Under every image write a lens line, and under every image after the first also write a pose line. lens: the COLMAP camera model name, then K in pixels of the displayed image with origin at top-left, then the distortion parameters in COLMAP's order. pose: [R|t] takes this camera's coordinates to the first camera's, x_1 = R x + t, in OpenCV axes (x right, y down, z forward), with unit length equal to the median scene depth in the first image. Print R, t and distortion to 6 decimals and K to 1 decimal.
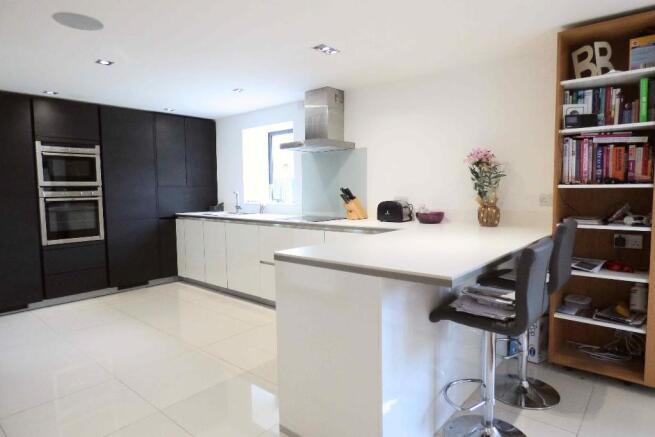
lens RADIAL K [[396.2, 0, 328.5], [0, 396.2, 219.4], [0, 0, 1]] dist [-0.009922, 0.003052]
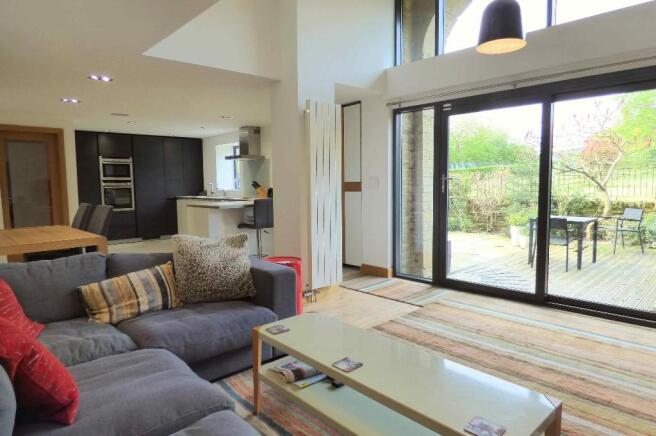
lens RADIAL K [[396.8, 0, 330.9], [0, 396.8, 218.9], [0, 0, 1]] dist [-0.009922, 0.003052]
pose [[0.996146, 0.007983, -0.087348, 0.559805], [-0.006828, 0.999885, 0.013521, 0.072180], [0.087446, -0.012873, 0.996086, -0.836300]]
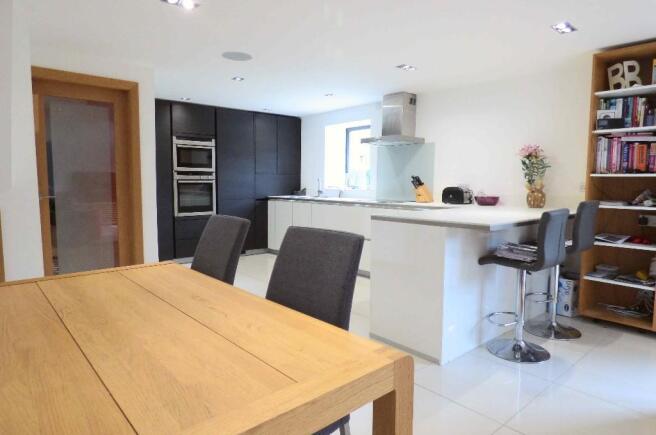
lens RADIAL K [[396.8, 0, 328.5], [0, 396.8, 218.0], [0, 0, 1]] dist [-0.009922, 0.003052]
pose [[0.988523, 0.032625, -0.147506, -0.035318], [-0.030272, 0.999376, 0.018174, 0.033710], [0.148007, -0.013500, 0.988894, -0.228912]]
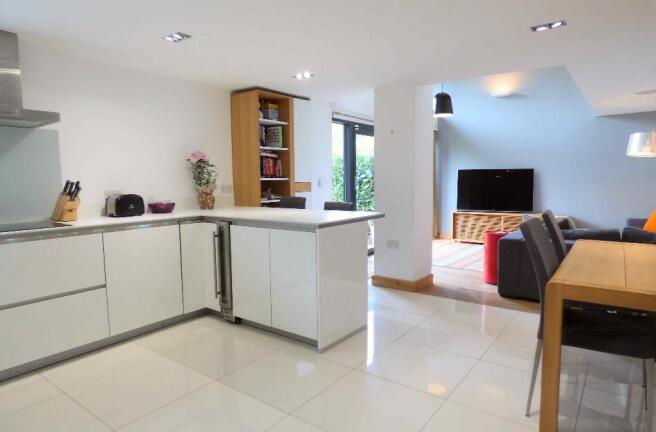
lens RADIAL K [[396.8, 0, 331.6], [0, 396.8, 218.0], [0, 0, 1]] dist [-0.009922, 0.003052]
pose [[-0.082725, -0.087487, 0.992725, -0.714941], [0.086271, 0.991771, 0.094592, -0.032923], [-0.992831, 0.093468, -0.074497, 0.515790]]
